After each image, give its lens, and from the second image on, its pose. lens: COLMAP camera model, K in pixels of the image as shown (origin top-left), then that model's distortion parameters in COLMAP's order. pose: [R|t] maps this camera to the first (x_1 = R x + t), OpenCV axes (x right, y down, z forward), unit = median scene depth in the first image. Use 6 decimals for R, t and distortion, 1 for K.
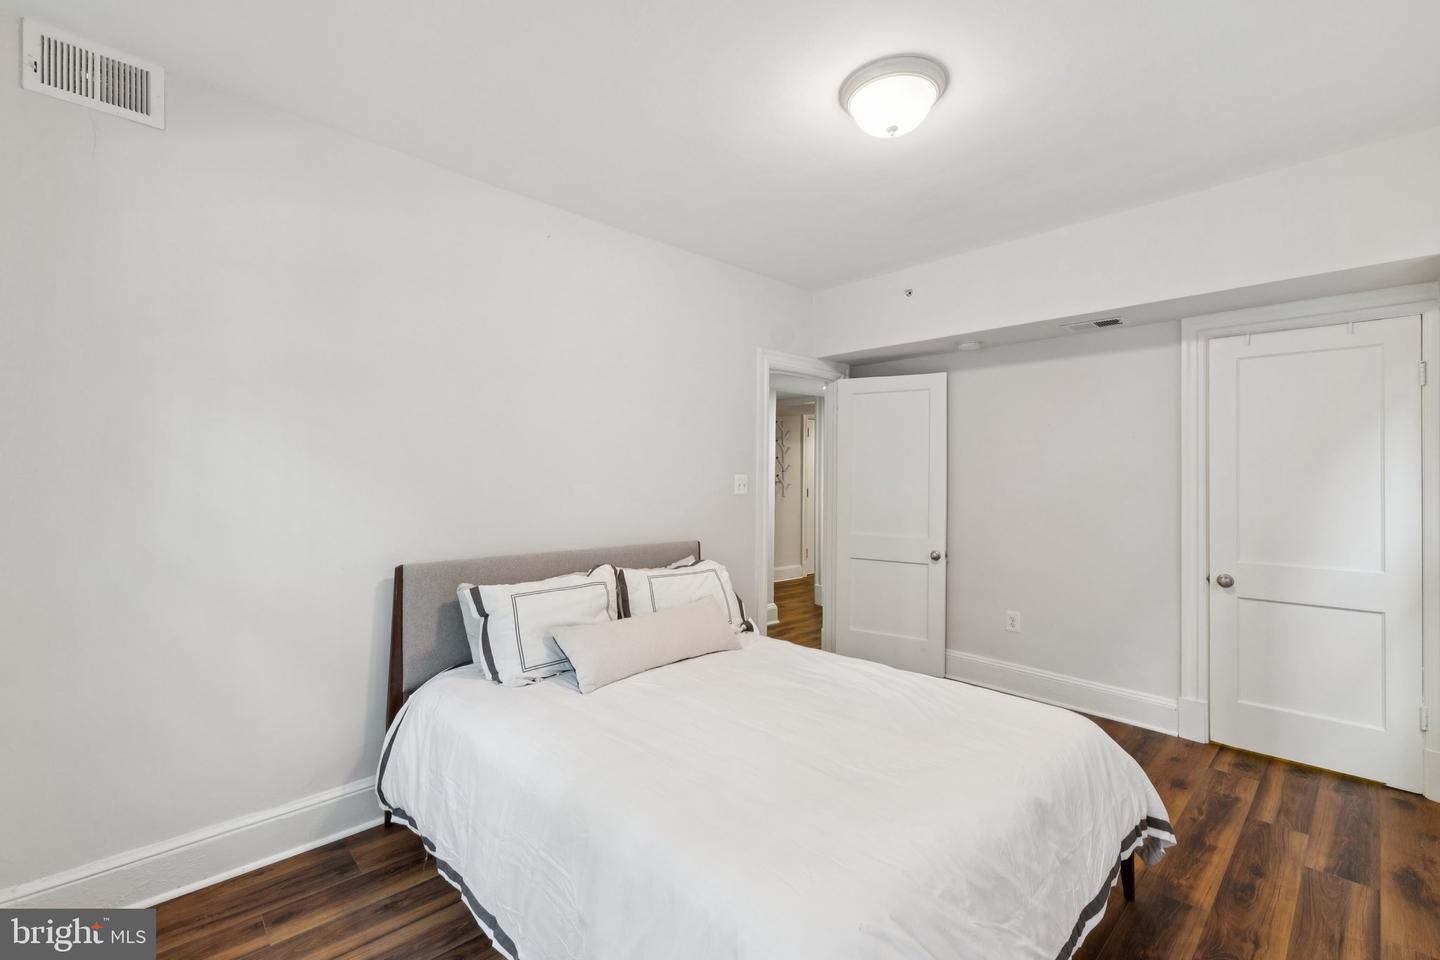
lens RADIAL K [[628.9, 0, 725.0], [0, 628.9, 474.8], [0, 0, 1]] dist [0.002763, -0.000073]
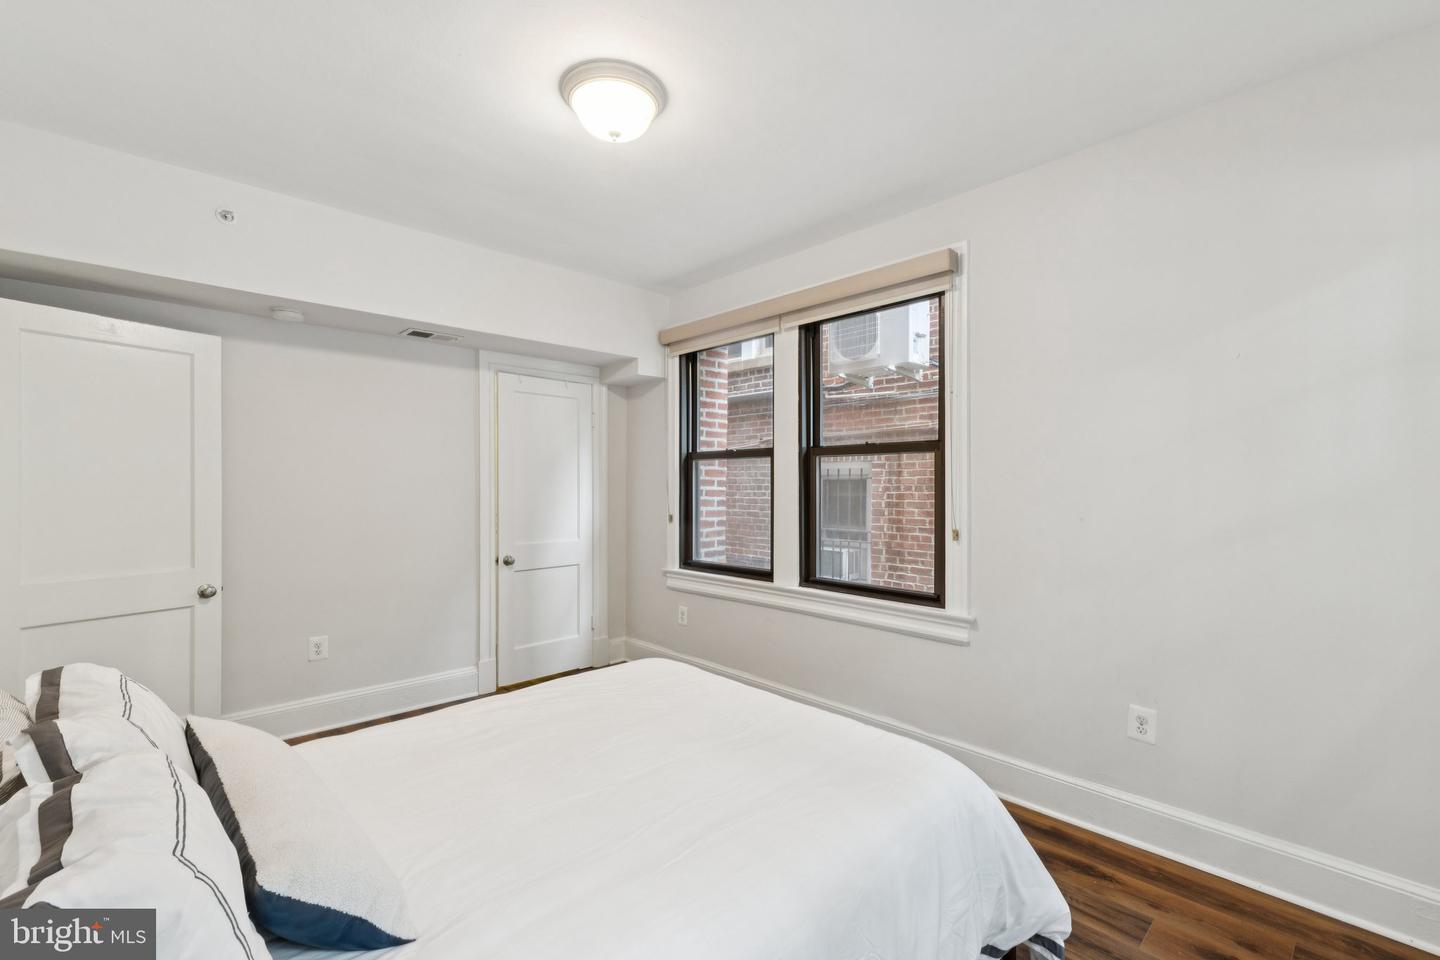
lens RADIAL K [[622.9, 0, 717.6], [0, 622.9, 482.9], [0, 0, 1]] dist [0.000174, -0.000076]
pose [[0.004182, -0.005868, 0.999974, -0.476693], [-0.005079, 0.999970, 0.005889, -0.001509], [-0.999978, -0.005103, 0.004152, 0.545700]]
